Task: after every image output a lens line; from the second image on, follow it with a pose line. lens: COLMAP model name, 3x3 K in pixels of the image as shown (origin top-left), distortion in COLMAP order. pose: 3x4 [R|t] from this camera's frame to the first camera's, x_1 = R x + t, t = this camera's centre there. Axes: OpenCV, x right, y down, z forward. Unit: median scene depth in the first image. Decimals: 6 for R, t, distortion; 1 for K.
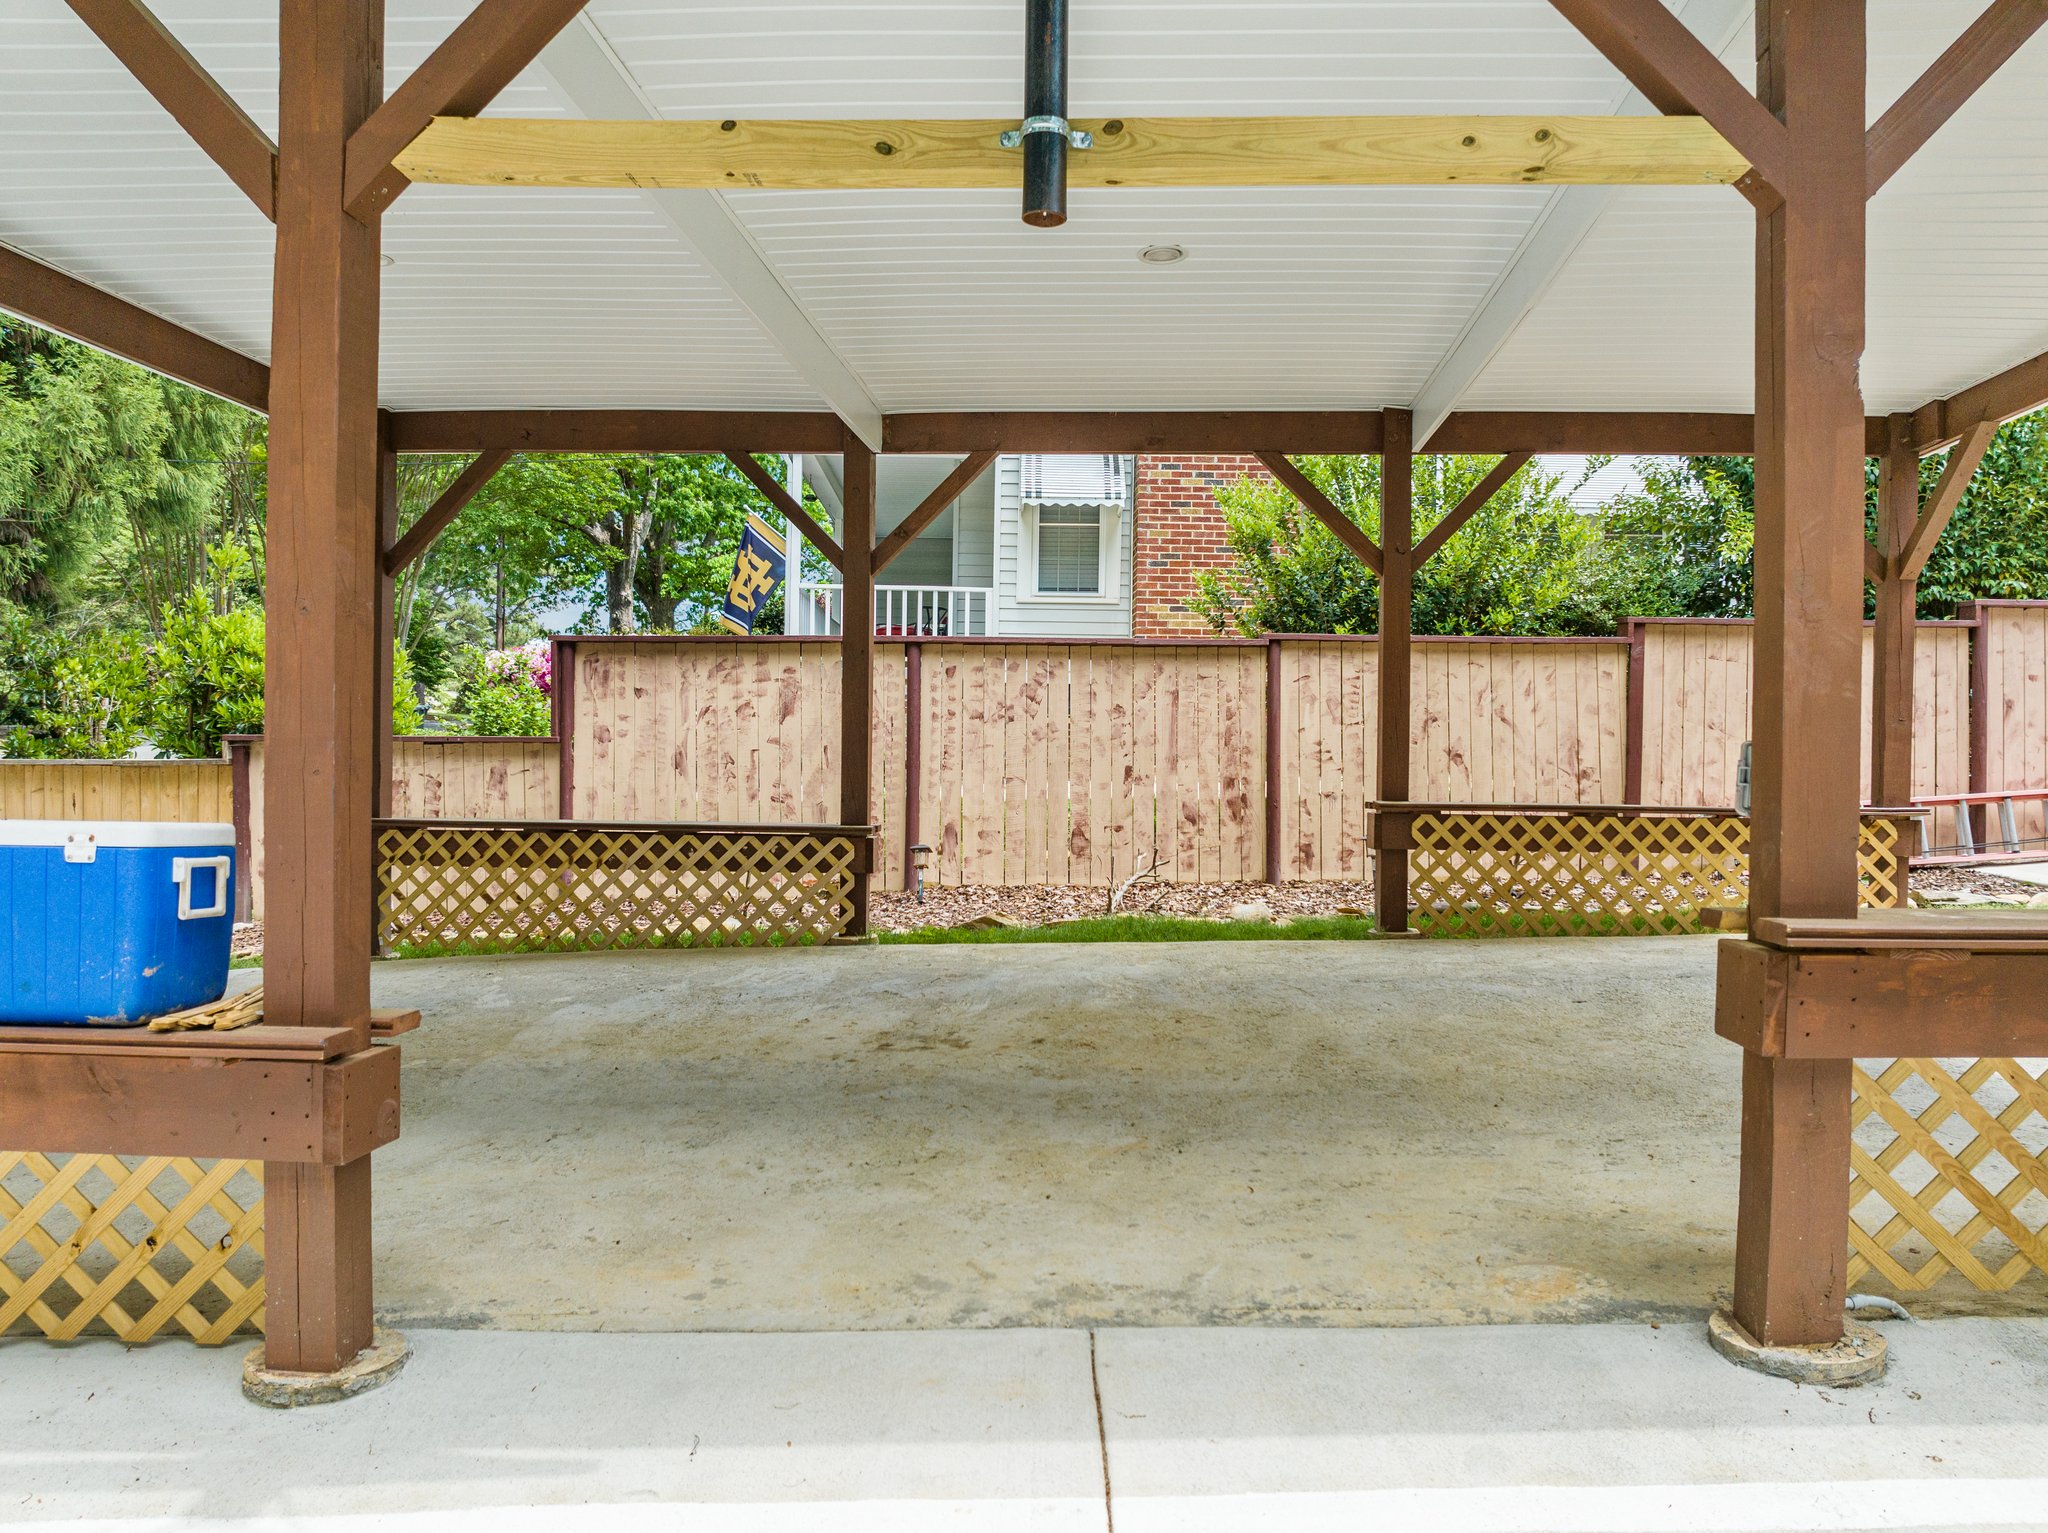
lens RADIAL K [[1431.8, 0, 1023.4], [0, 1431.8, 772.6], [0, 0, 1]] dist [-0.030667, -0.000869]
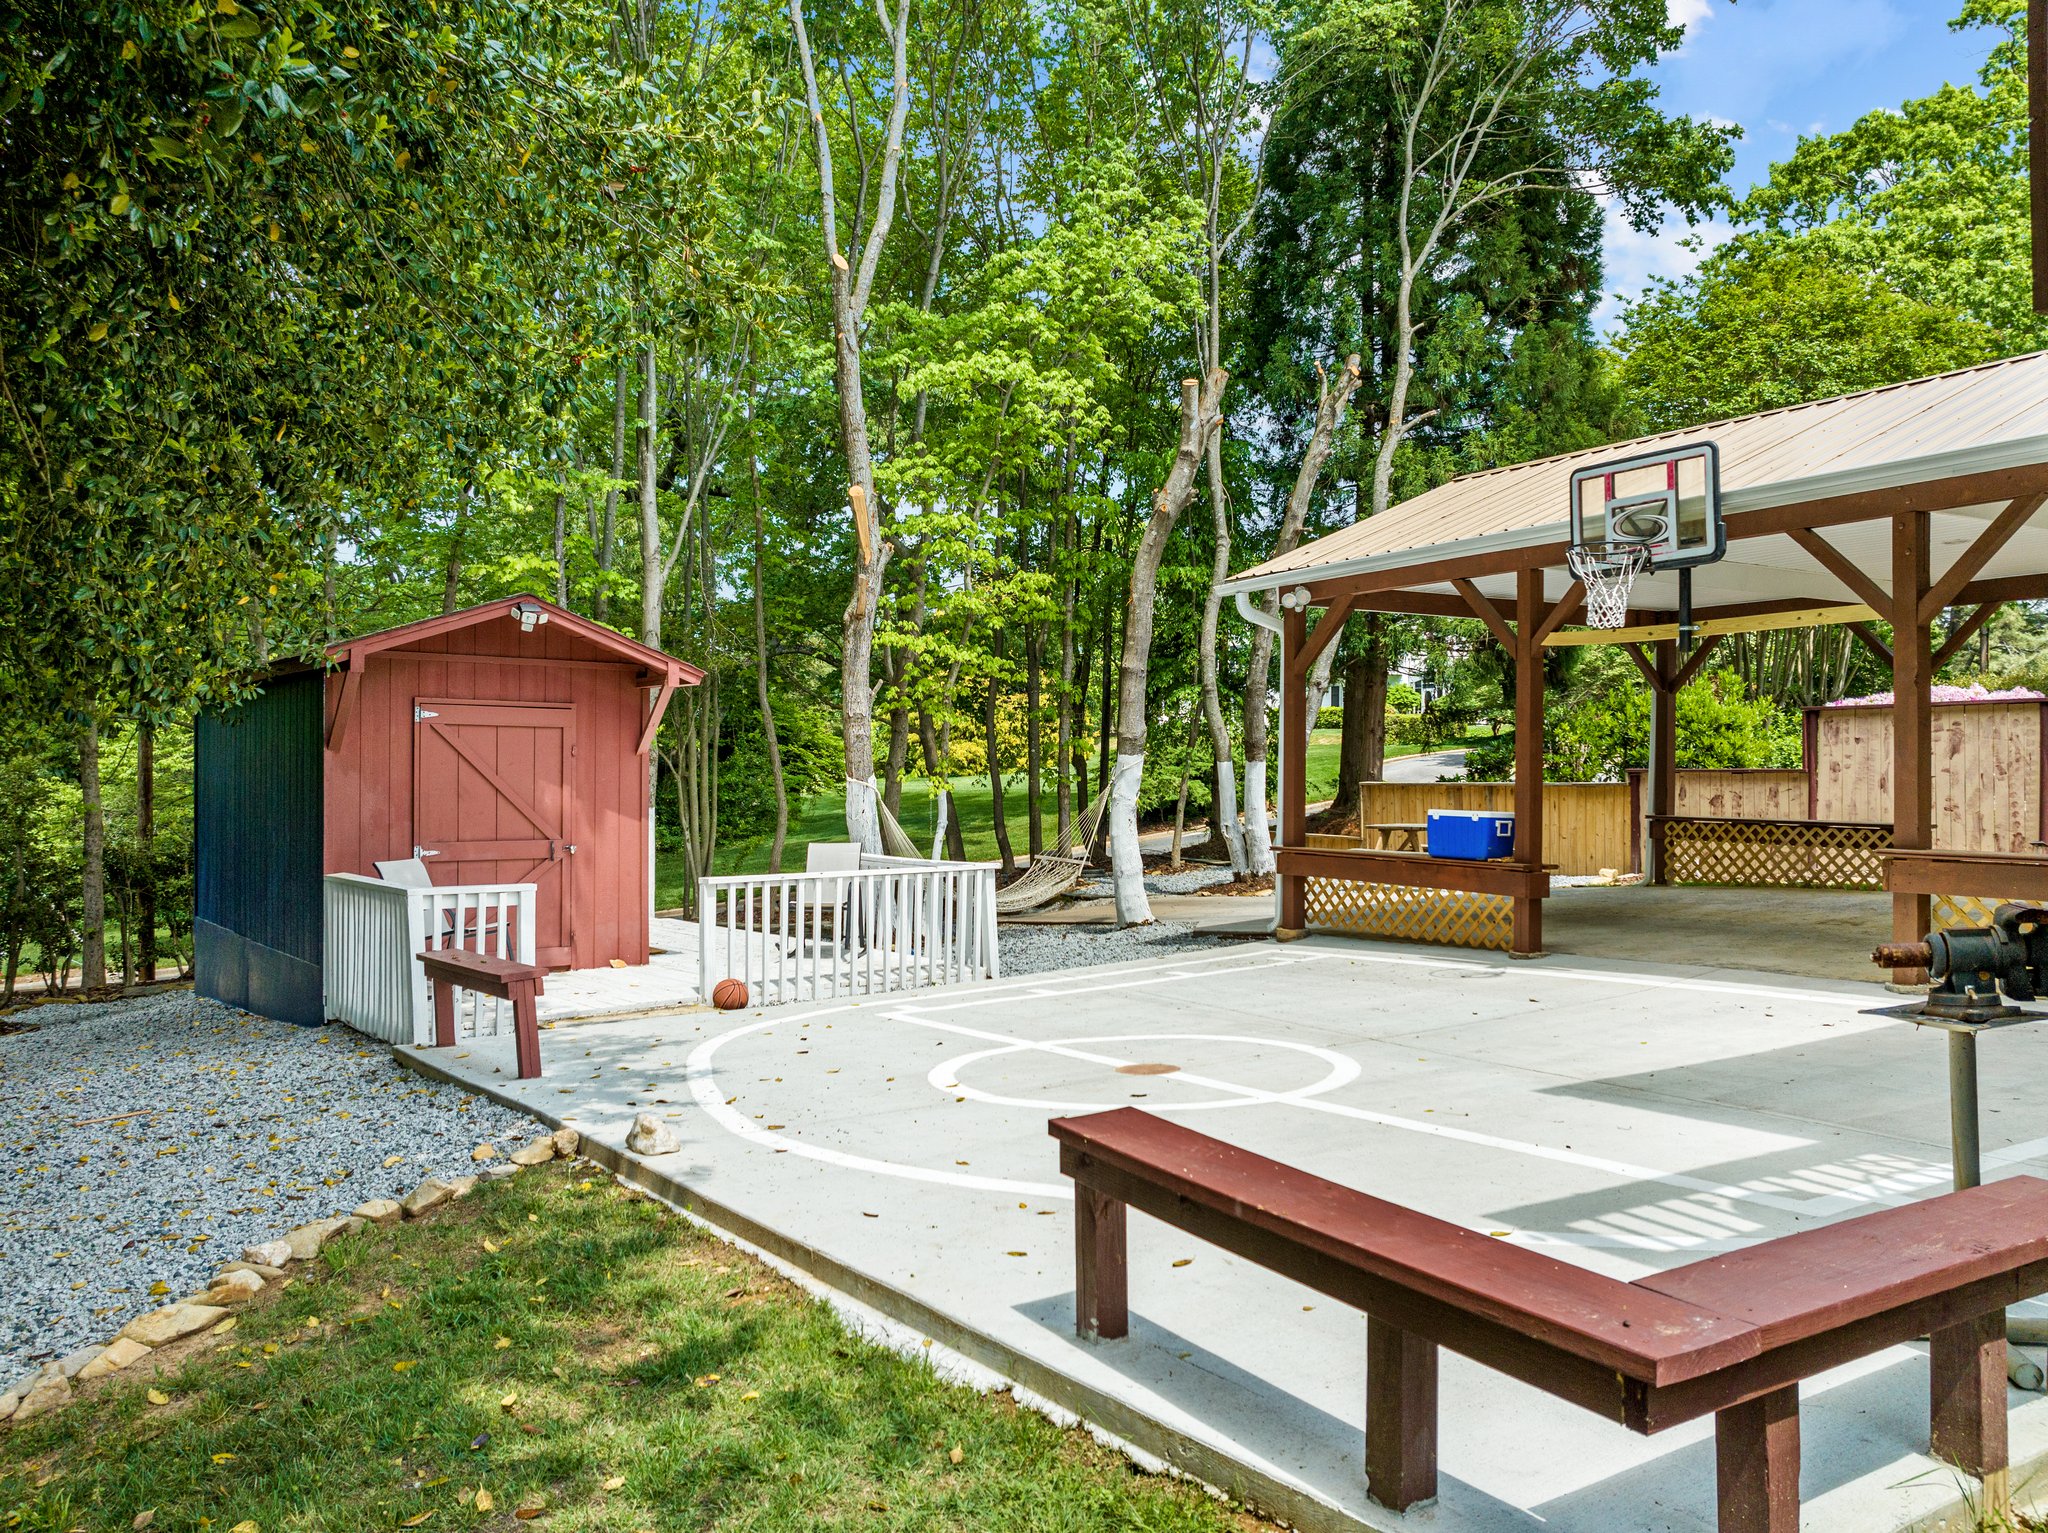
lens RADIAL K [[1626.5, 0, 1024.9], [0, 1626.5, 765.6], [0, 0, 1]] dist [-0.000641, -0.000223]
pose [[0.558818, -0.009134, -0.829240, 0.941162], [0.006578, 0.999957, -0.006582, -0.029536], [0.829265, -0.001777, 0.558853, -1.028844]]
